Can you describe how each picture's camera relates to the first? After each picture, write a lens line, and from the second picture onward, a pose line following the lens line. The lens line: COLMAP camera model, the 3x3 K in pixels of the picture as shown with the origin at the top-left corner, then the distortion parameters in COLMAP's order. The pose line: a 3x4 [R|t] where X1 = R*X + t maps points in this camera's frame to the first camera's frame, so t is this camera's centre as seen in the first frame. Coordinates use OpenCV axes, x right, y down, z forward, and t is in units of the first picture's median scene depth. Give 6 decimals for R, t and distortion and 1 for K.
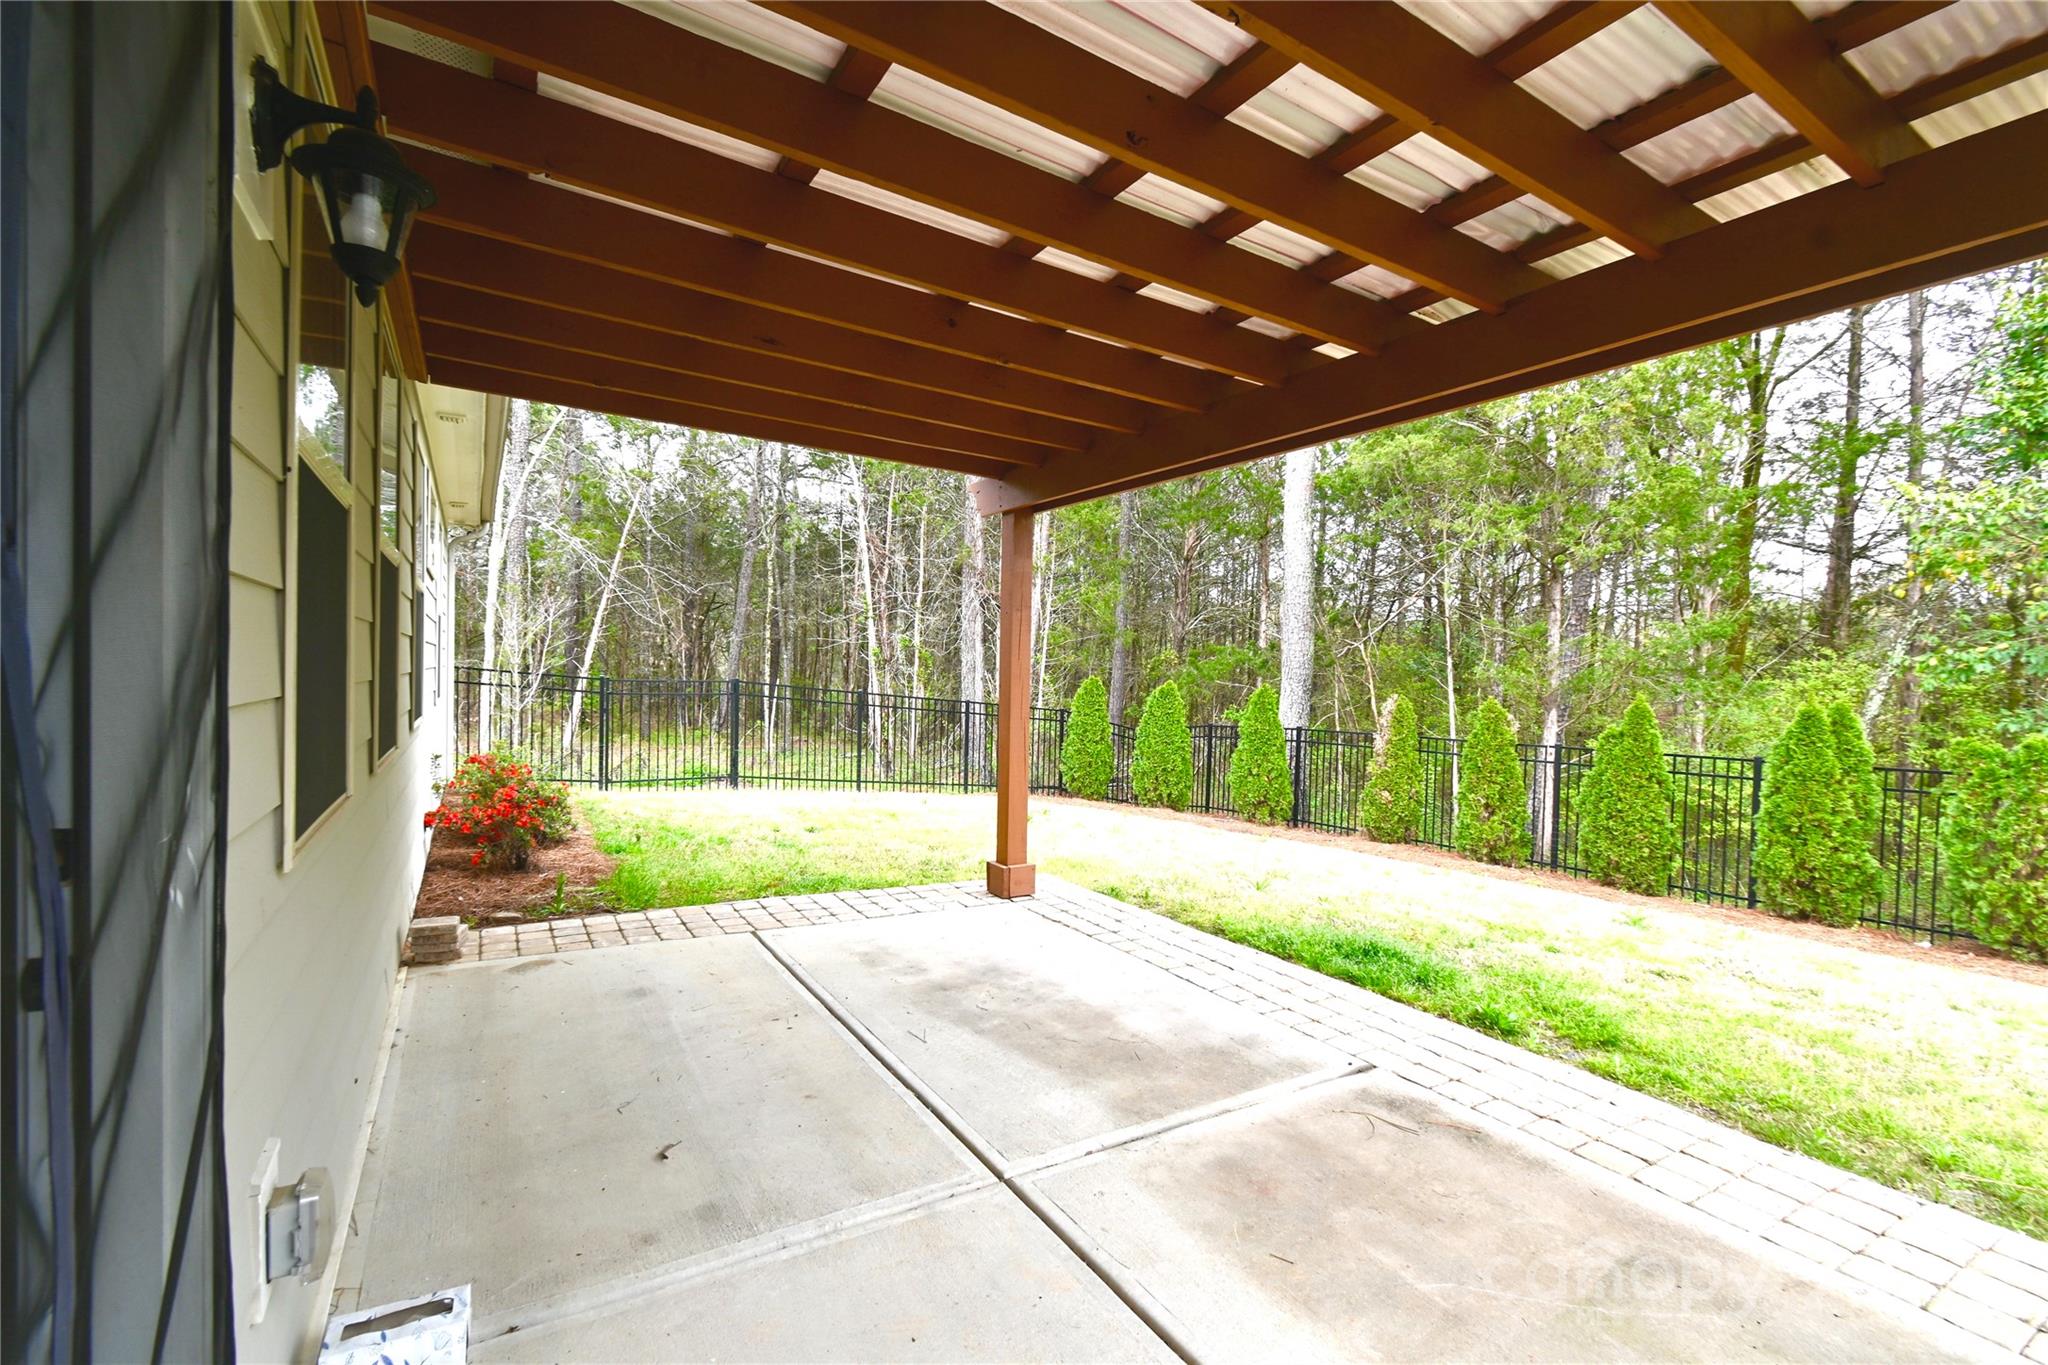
lens RADIAL K [[919.7, 0, 1032.0], [0, 919.7, 682.8], [0, 0, 1]] dist [0.001751, 0.000396]
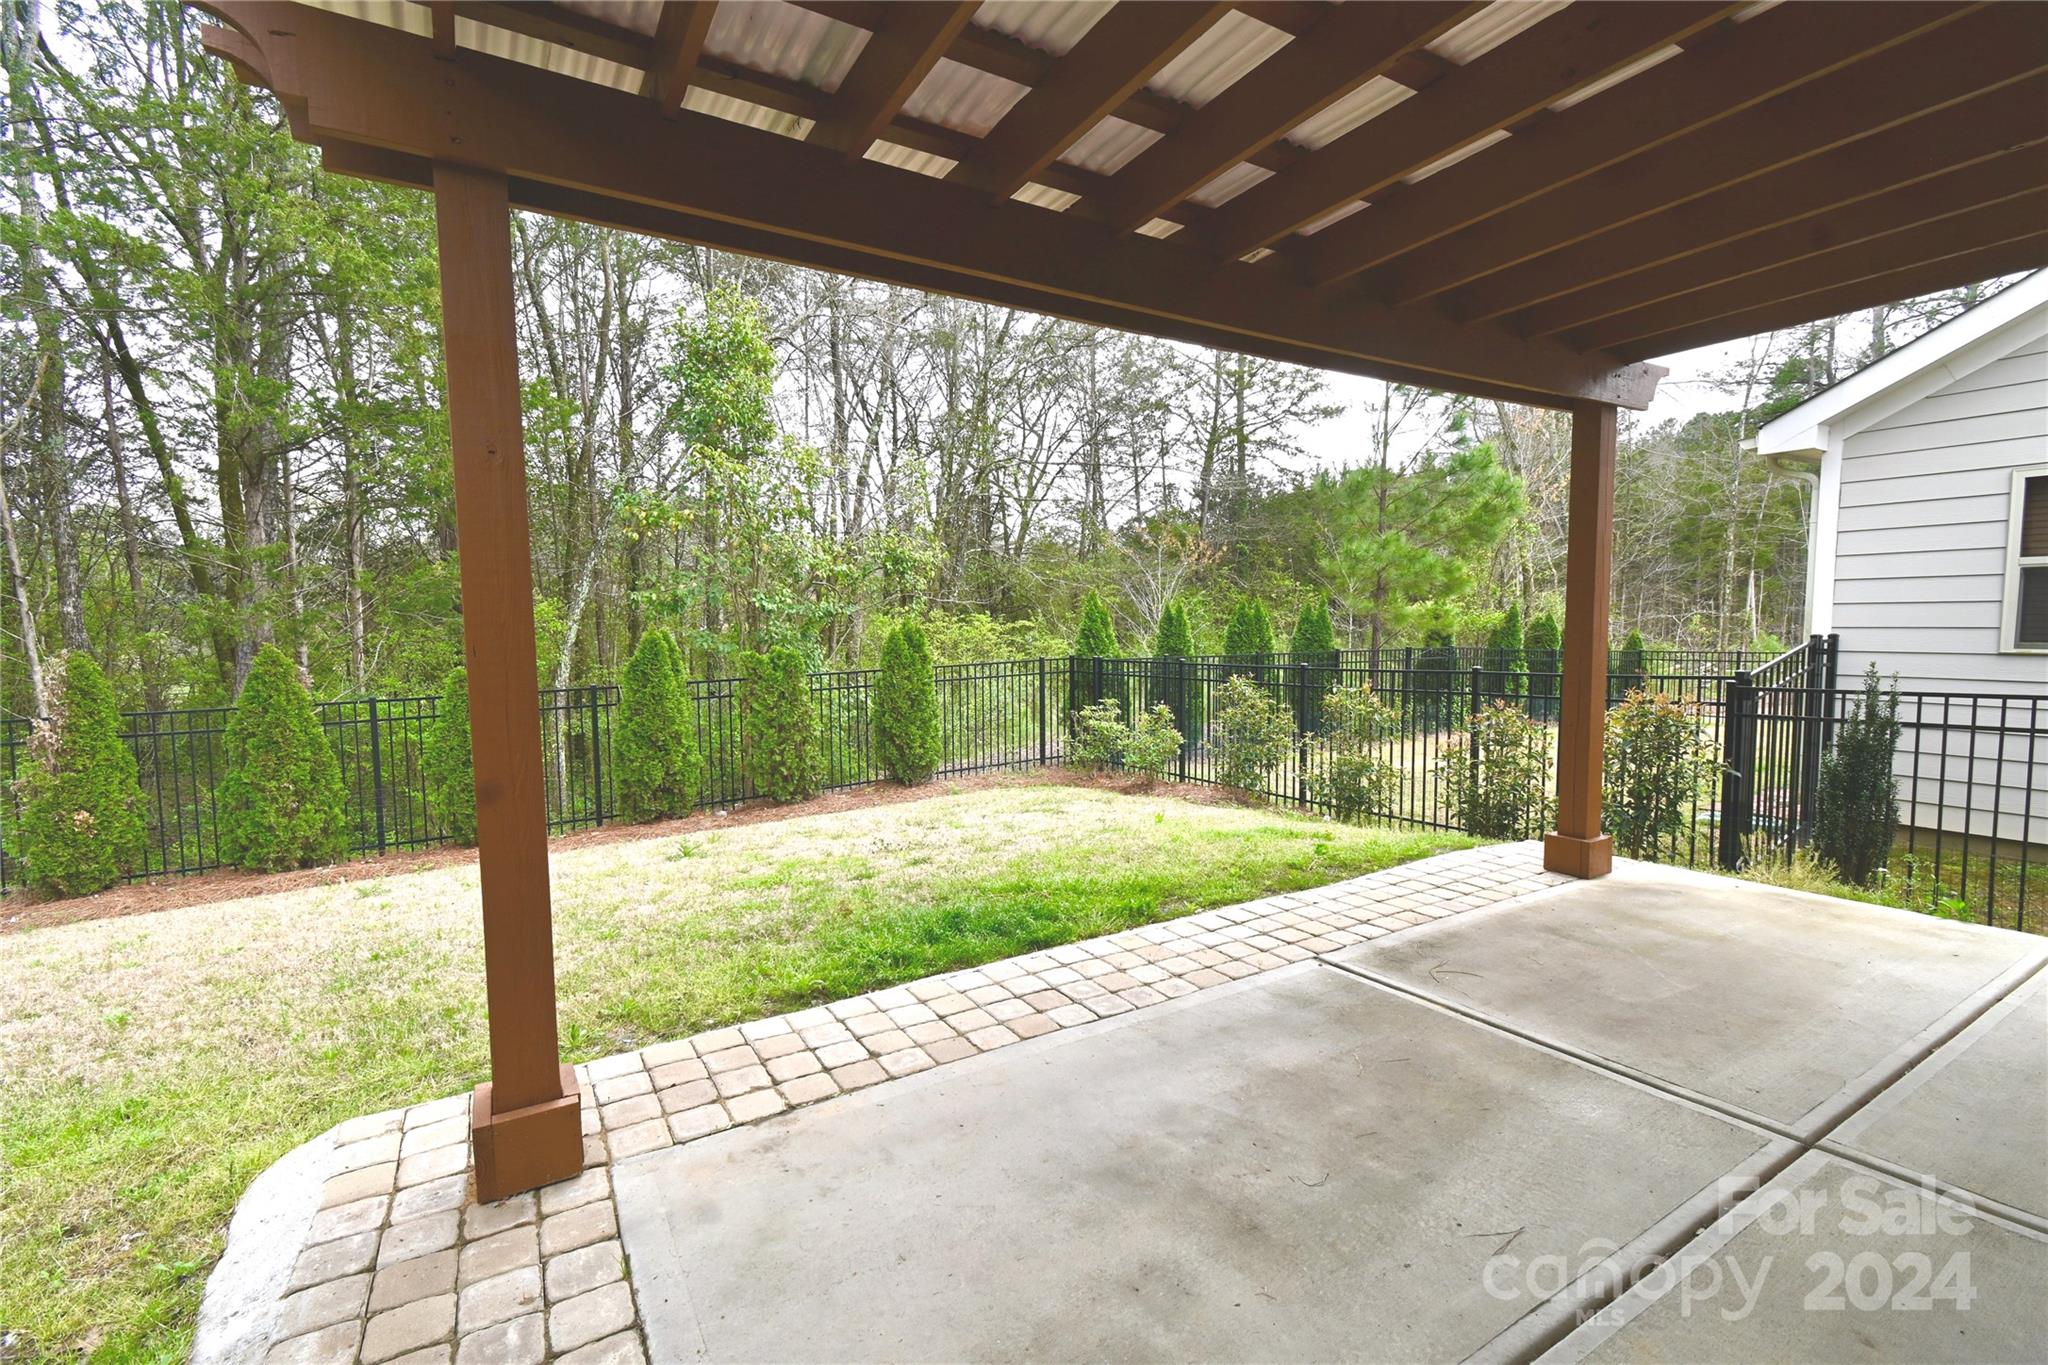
lens RADIAL K [[919.7, 0, 1036.8], [0, 919.7, 689.6], [0, 0, 1]] dist [0.001751, 0.000396]
pose [[-0.014002, -0.093286, 0.995541, -0.566509], [0.021817, 0.995373, 0.093577, -0.000202], [-0.999664, 0.023030, -0.011902, 1.142421]]
